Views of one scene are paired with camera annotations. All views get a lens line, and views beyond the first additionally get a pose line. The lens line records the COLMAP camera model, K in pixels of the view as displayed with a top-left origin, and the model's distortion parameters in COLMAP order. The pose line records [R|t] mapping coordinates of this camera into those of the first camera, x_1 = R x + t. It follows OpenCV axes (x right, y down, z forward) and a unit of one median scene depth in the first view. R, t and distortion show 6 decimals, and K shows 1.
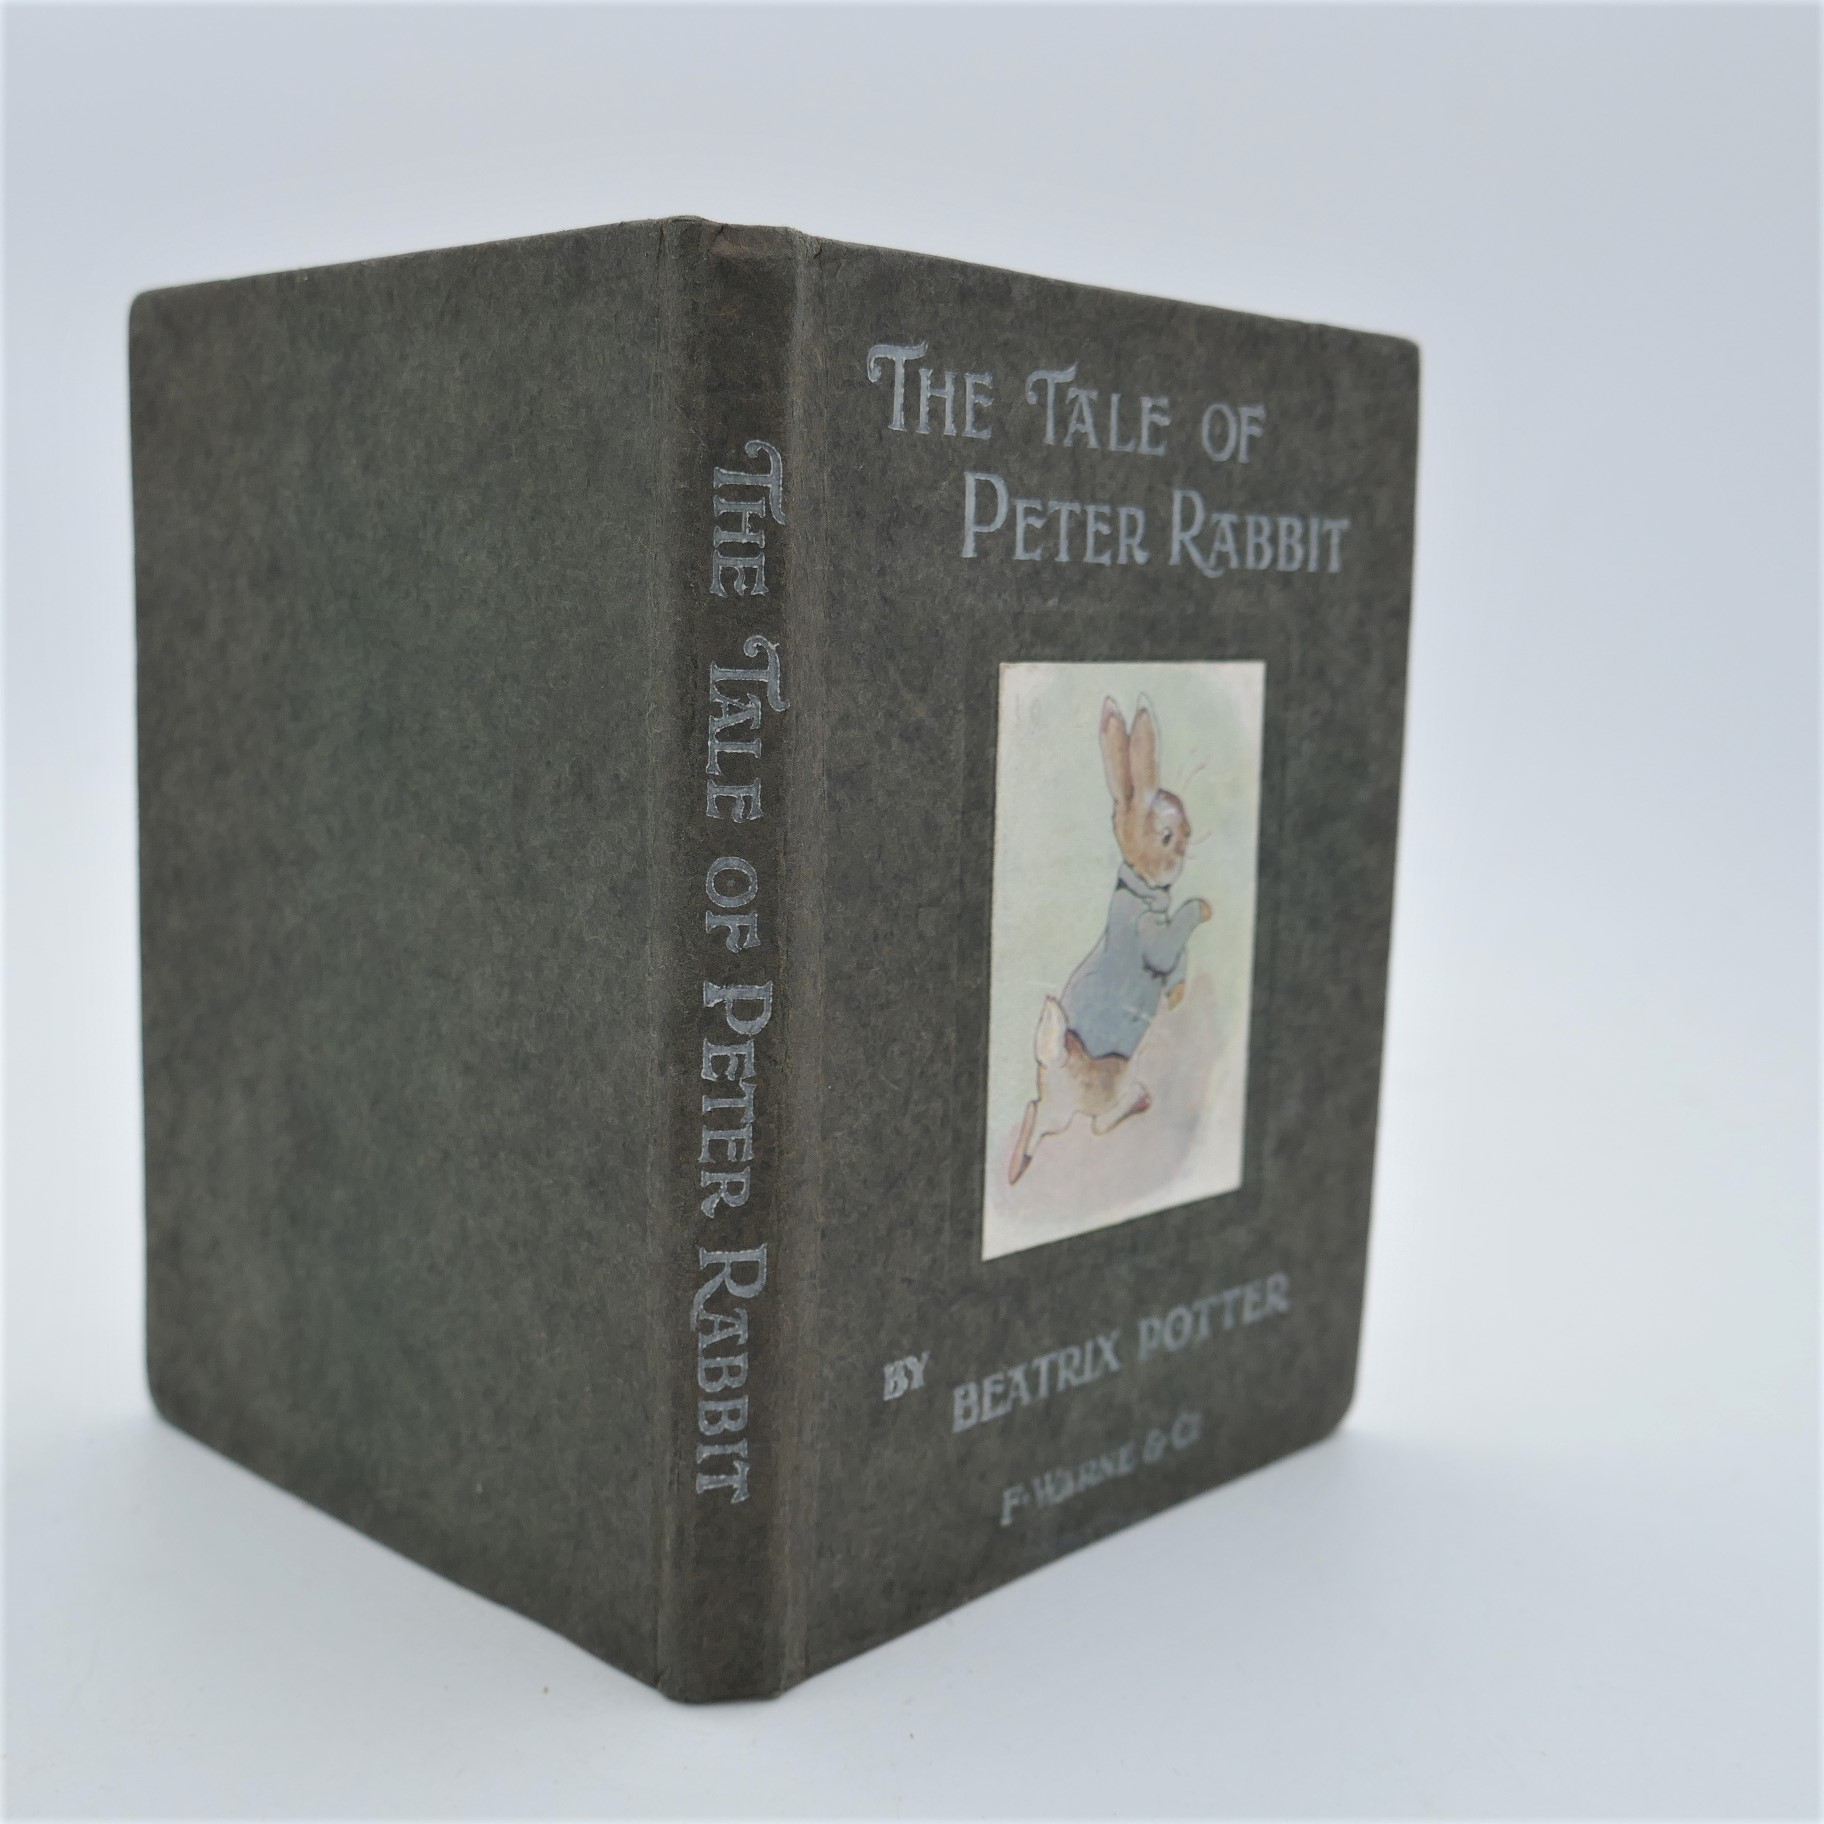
lens RADIAL K [[2106.0, 0, 911.2], [0, 2106.0, 913.4], [0, 0, 1]] dist [-0.001816, 0.000000]
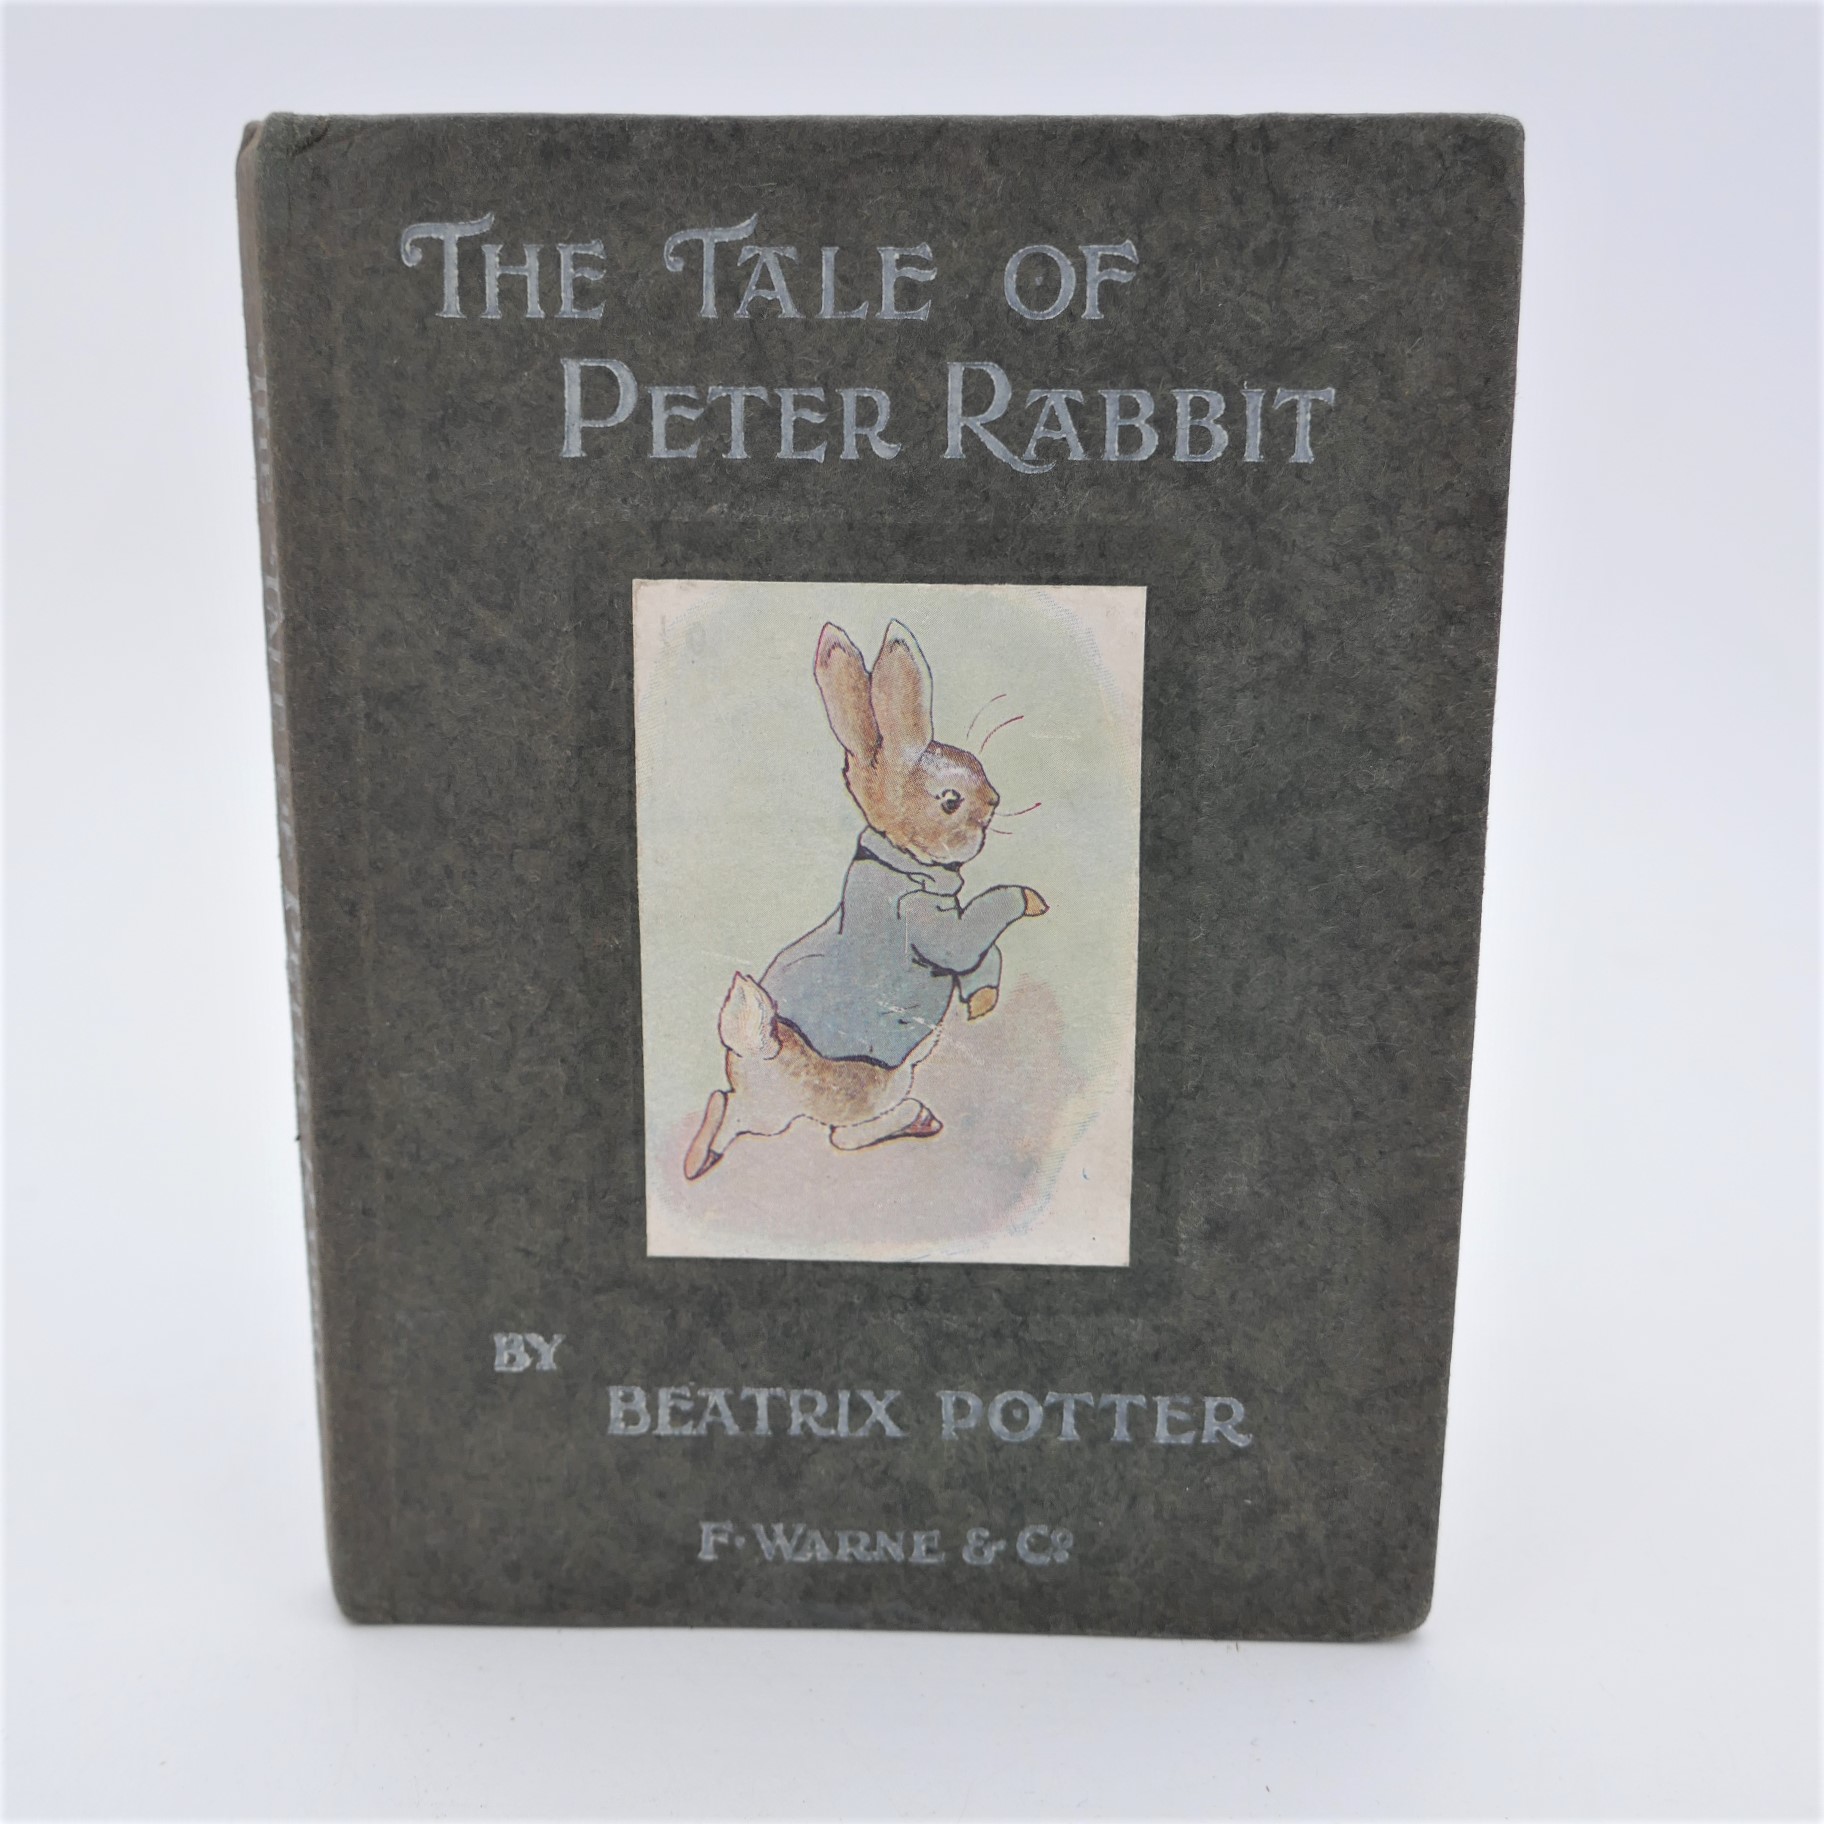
lens RADIAL K [[2106.0, 0, 911.7], [0, 2106.0, 910.4], [0, 0, 1]] dist [-0.001816, 0.000000]
pose [[0.699718, 0.132206, -0.702080, 0.702122], [-0.099904, 0.991179, 0.087078, -0.066510], [0.707399, 0.009211, 0.706754, 0.442359]]
